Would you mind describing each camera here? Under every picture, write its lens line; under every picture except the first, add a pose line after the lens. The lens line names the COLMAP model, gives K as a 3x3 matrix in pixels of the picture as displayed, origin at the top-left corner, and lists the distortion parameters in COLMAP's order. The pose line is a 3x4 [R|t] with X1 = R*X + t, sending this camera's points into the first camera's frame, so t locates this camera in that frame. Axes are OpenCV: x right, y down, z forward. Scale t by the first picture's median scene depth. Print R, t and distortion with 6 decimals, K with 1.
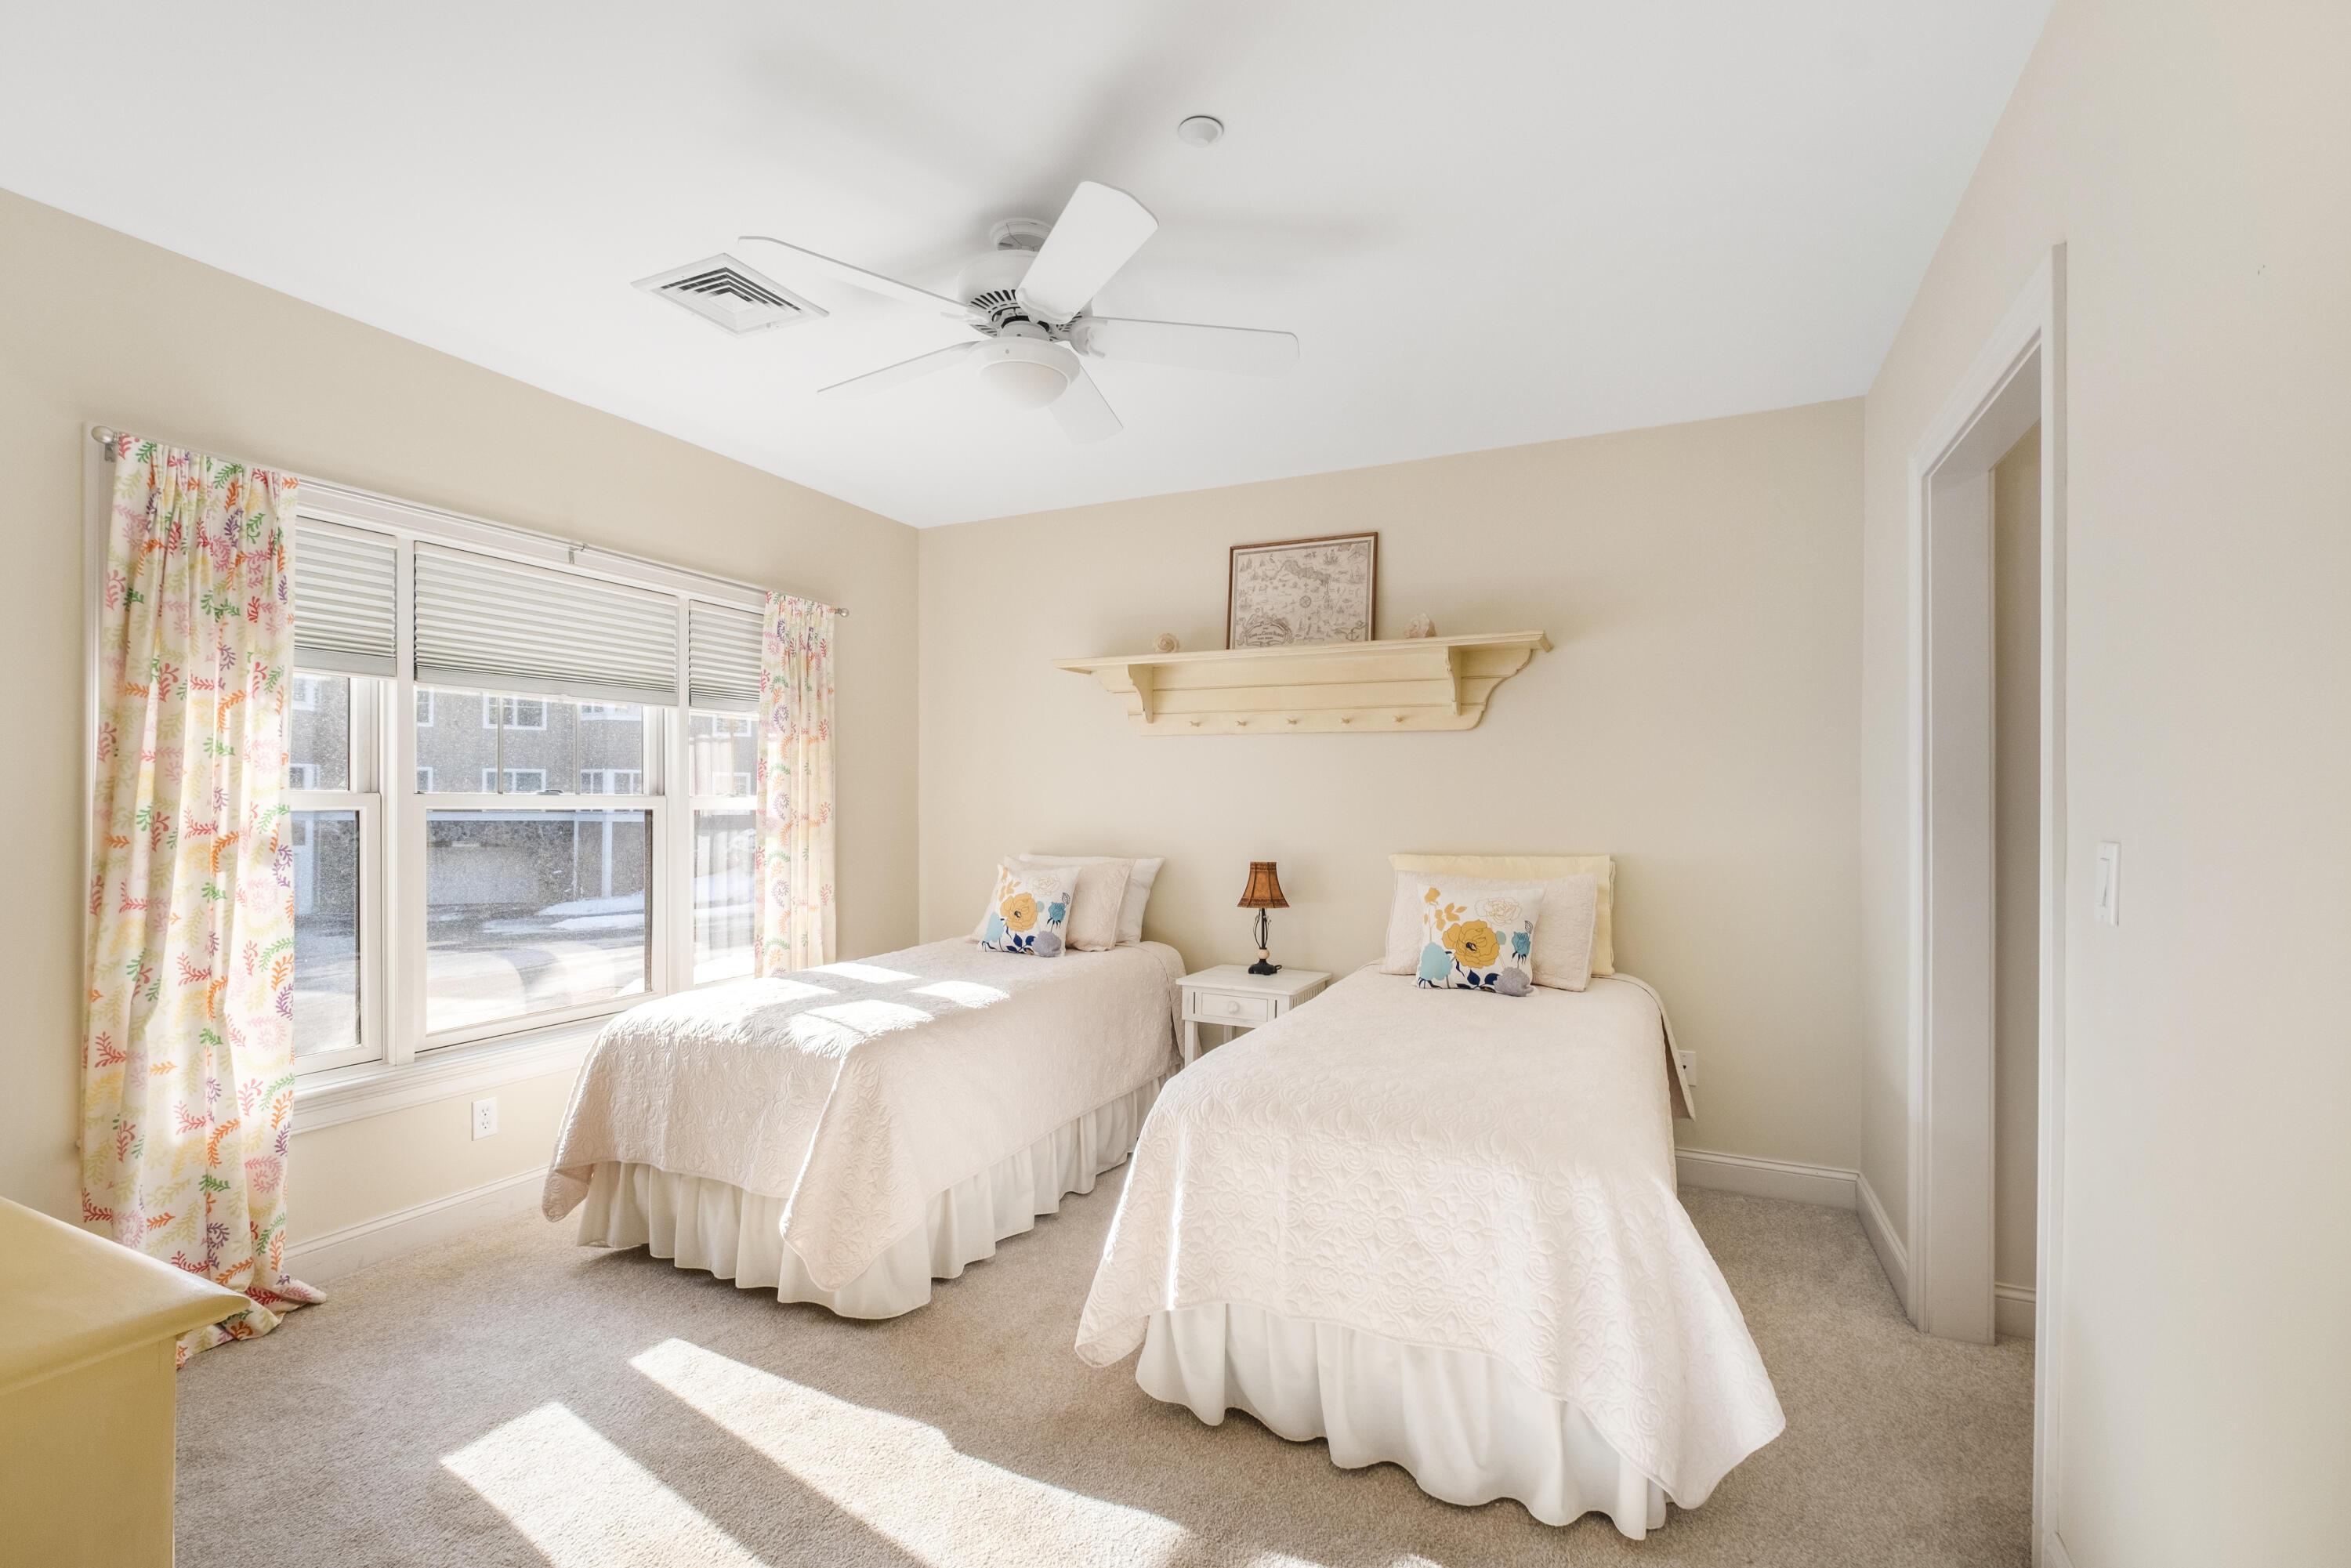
lens RADIAL K [[1038.6, 0, 1187.6], [0, 1038.6, 799.0], [0, 0, 1]] dist [-0.002584, -0.002955]
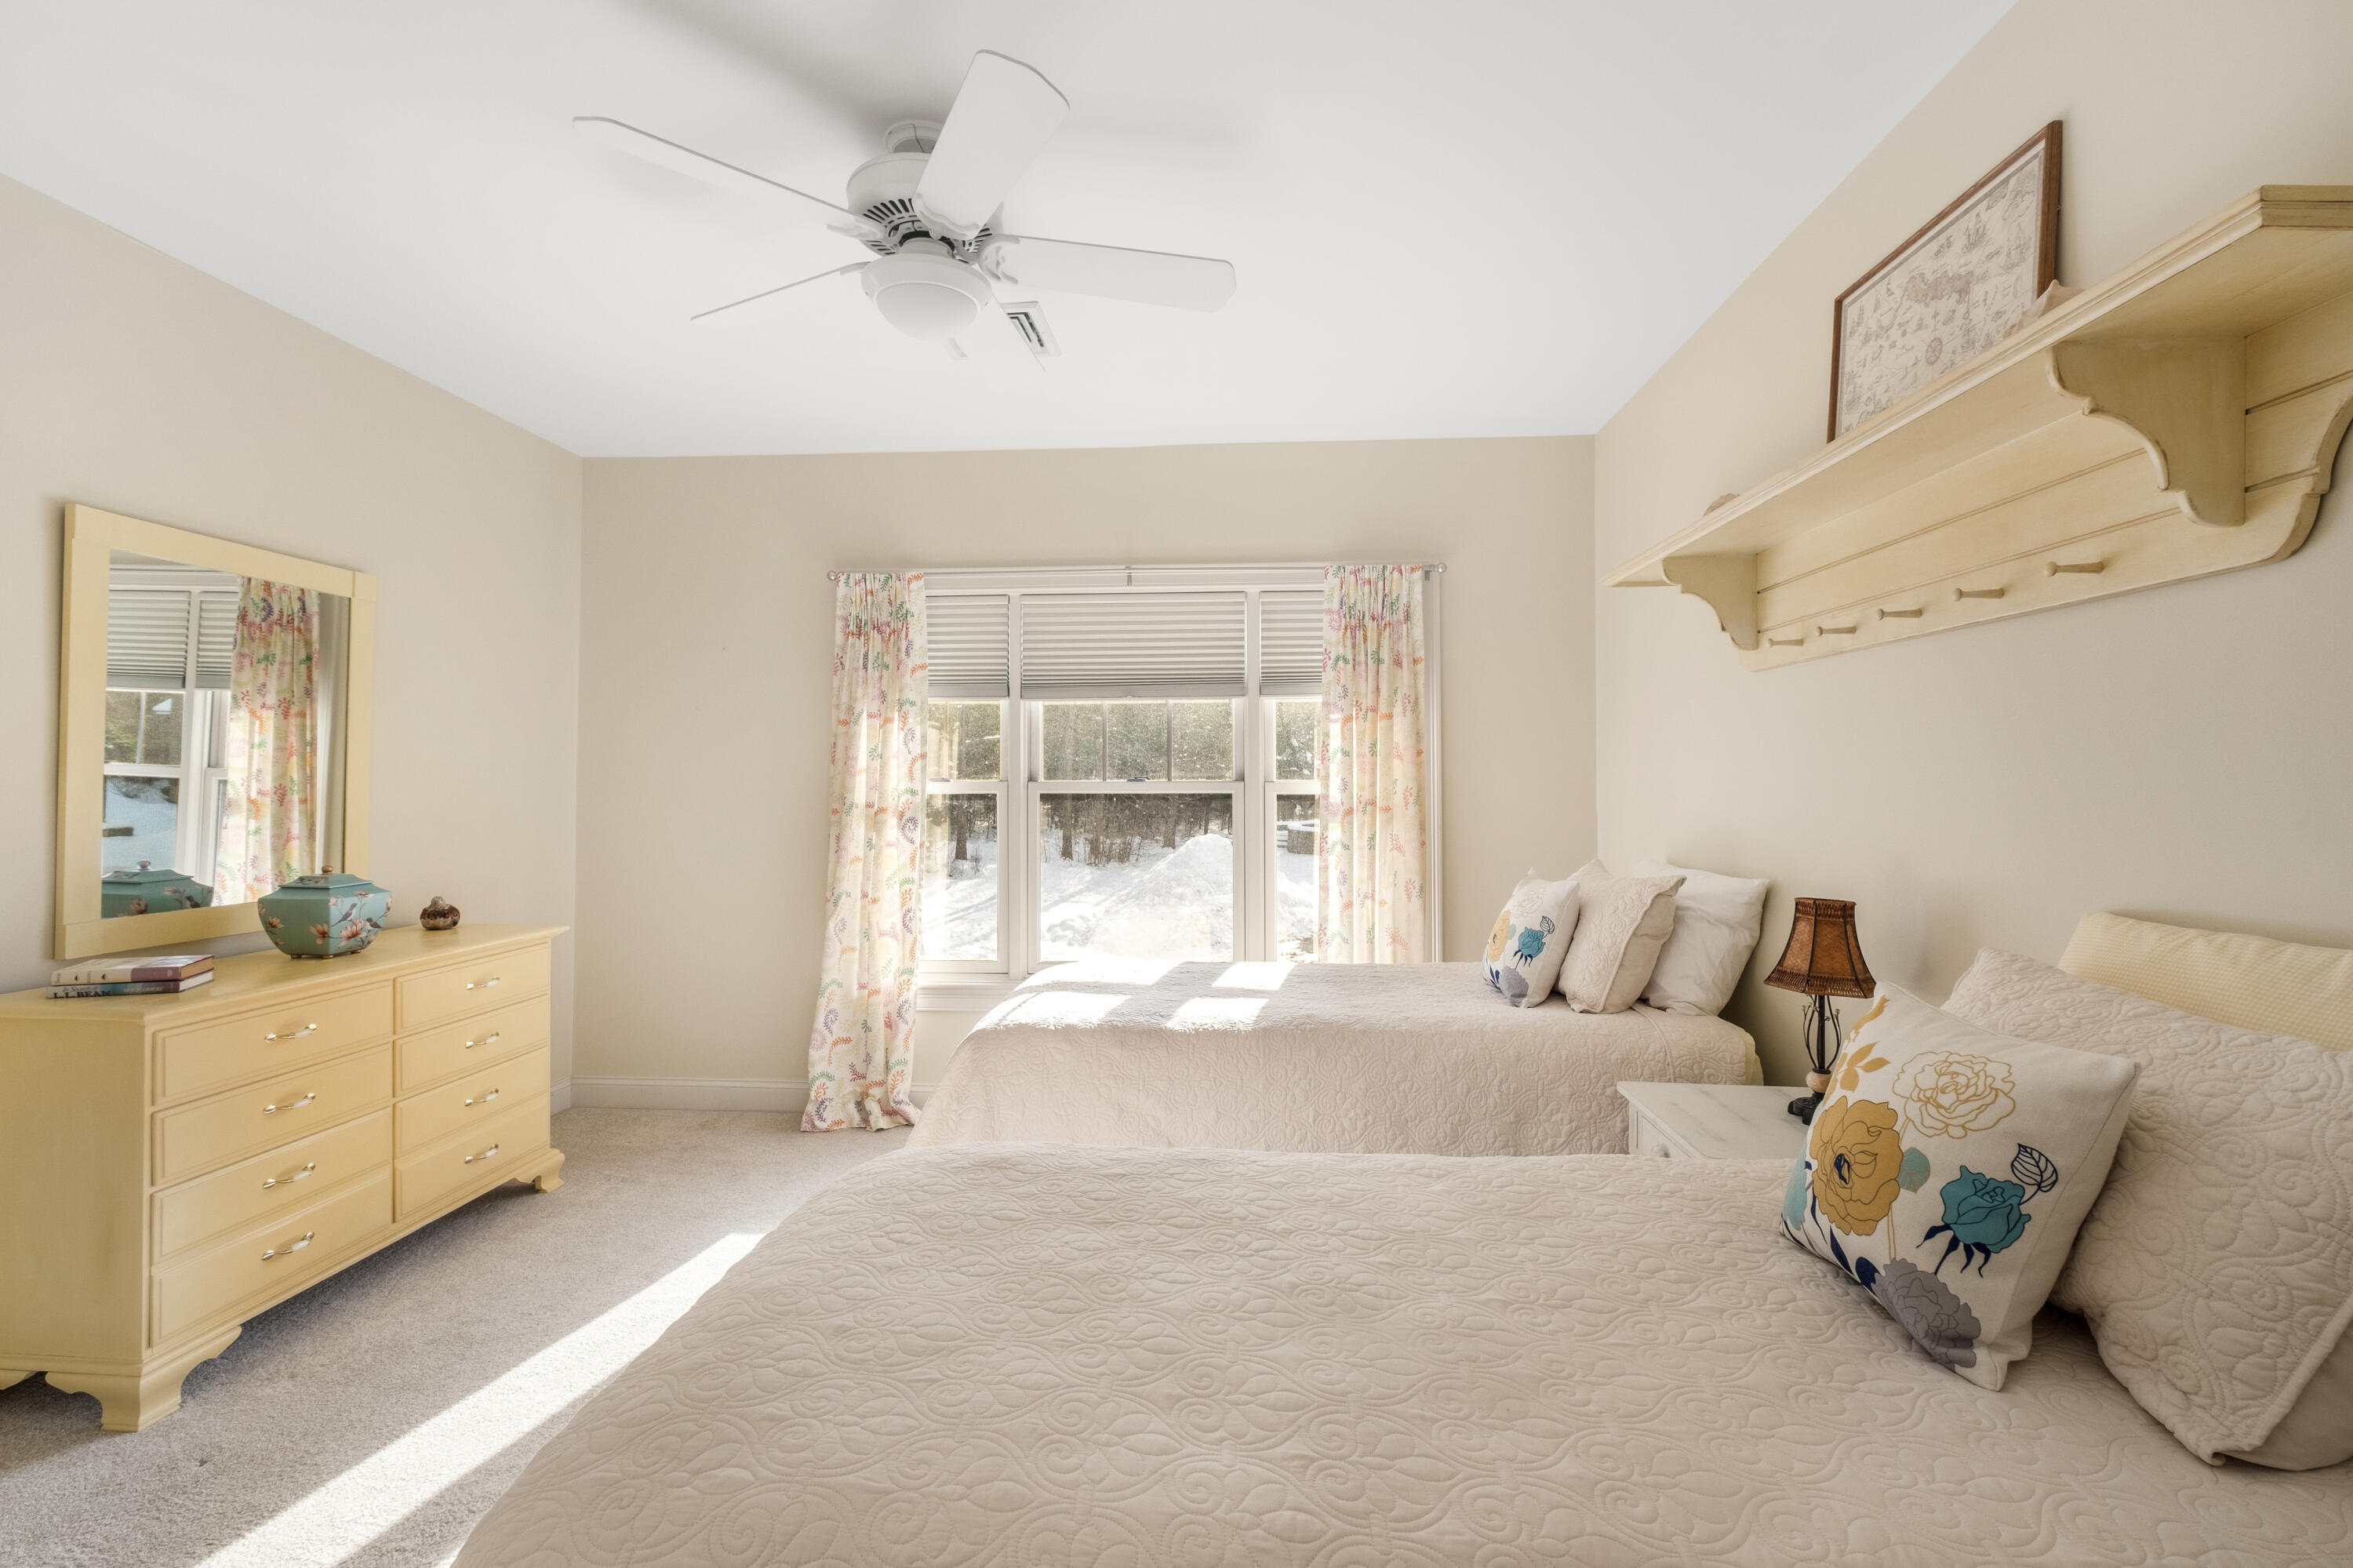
lens RADIAL K [[1039.6, 0, 1178.1], [0, 1039.6, 778.6], [0, 0, 1]] dist [-0.002584, -0.002955]
pose [[0.346283, -0.012694, -0.938044, 0.444939], [0.005955, 0.999918, -0.011332, 0.005581], [0.938111, -0.001662, 0.346330, 0.537381]]
